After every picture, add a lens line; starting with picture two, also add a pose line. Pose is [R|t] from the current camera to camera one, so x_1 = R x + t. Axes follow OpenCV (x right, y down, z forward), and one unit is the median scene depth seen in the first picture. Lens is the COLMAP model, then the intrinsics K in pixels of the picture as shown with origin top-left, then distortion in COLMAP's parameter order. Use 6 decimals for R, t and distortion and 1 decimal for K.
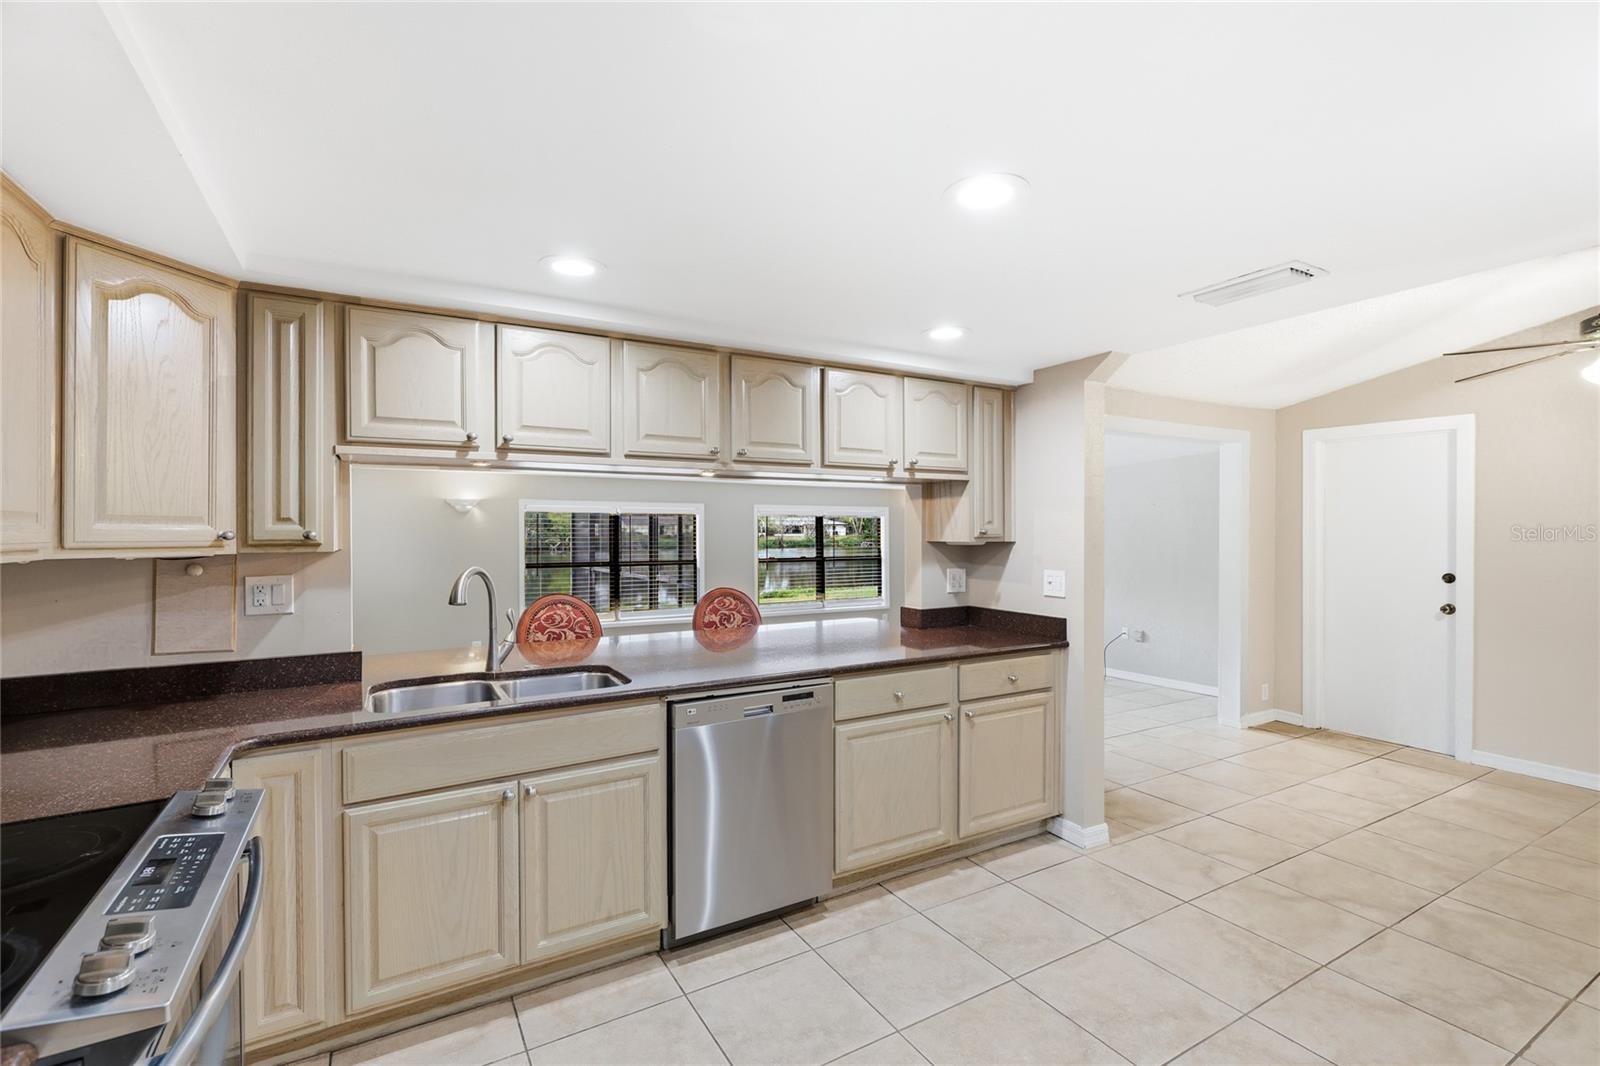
lens RADIAL K [[721.9, 0, 801.9], [0, 721.9, 530.3], [0, 0, 1]] dist [0.005419, -0.000216]
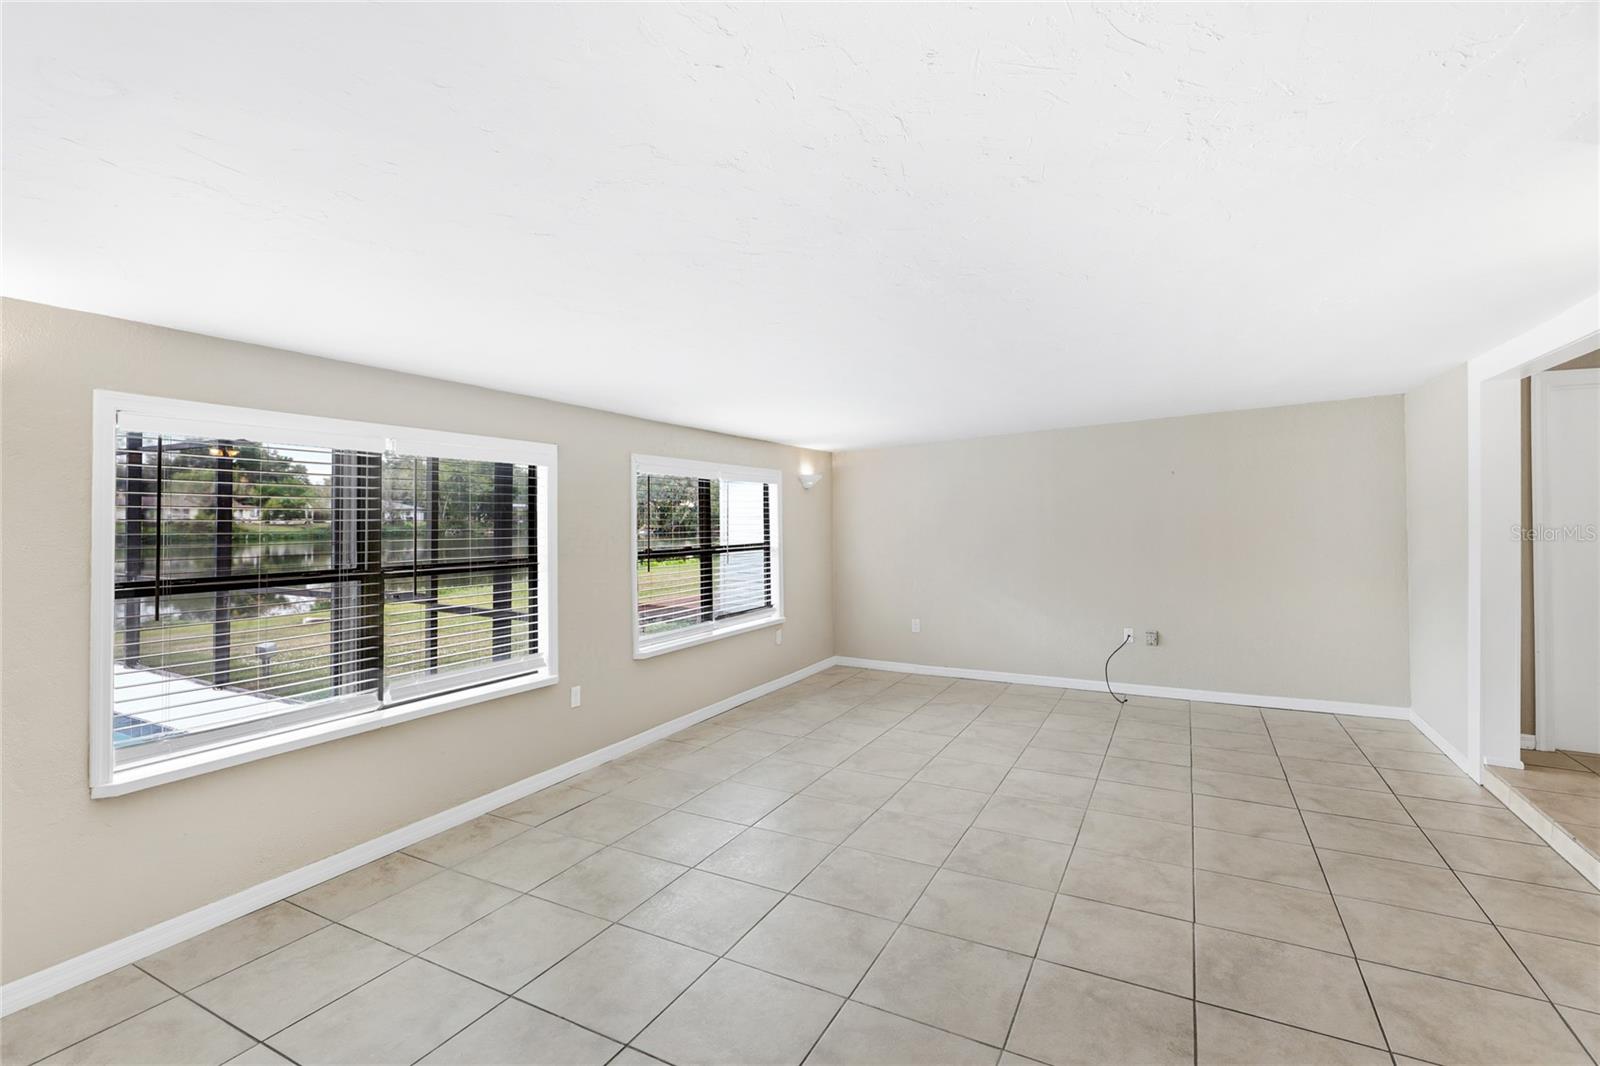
lens RADIAL K [[721.9, 0, 799.5], [0, 721.9, 505.9], [0, 0, 1]] dist [0.005419, -0.000216]
pose [[0.849694, 0.009498, 0.527191, -0.638571], [-0.002006, 0.999889, -0.014781, 0.030464], [-0.527273, 0.011502, 0.849618, 1.201133]]
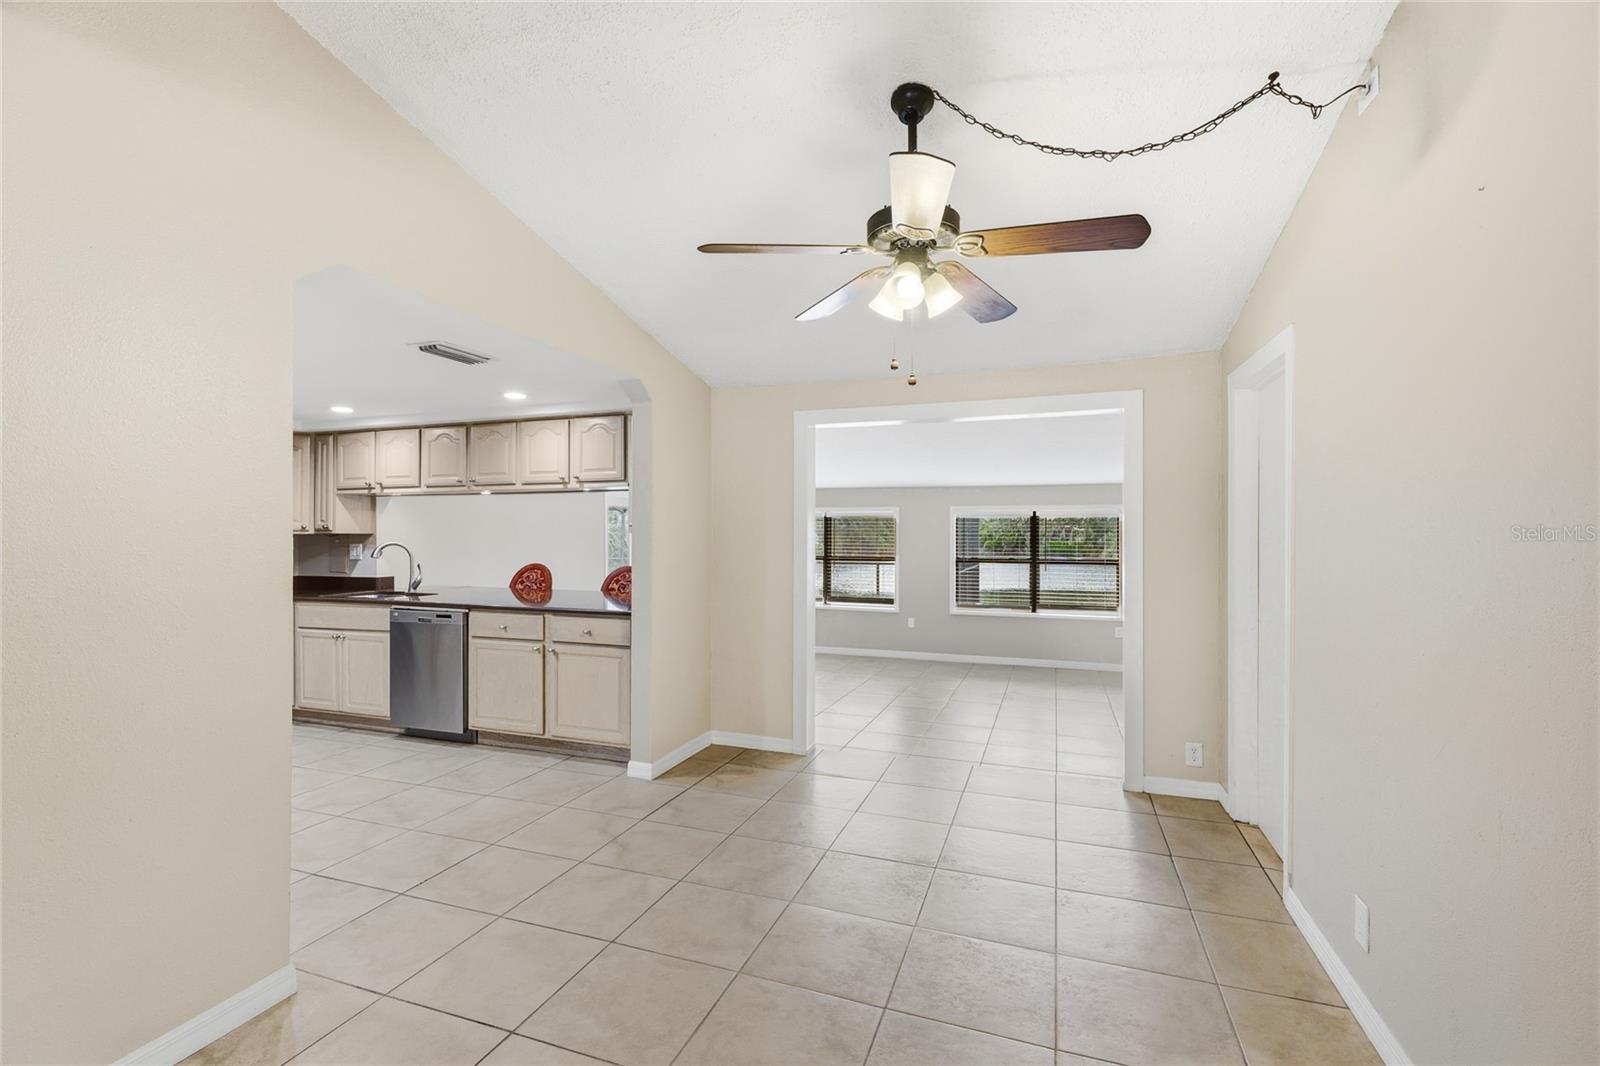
lens RADIAL K [[721.9, 0, 799.2], [0, 721.9, 532.7], [0, 0, 1]] dist [0.005419, -0.000216]
pose [[0.639549, -0.000292, -0.768750, 1.535955], [-0.004171, 0.999984, -0.003850, 0.020230], [0.768739, 0.005669, 0.639538, 0.420012]]
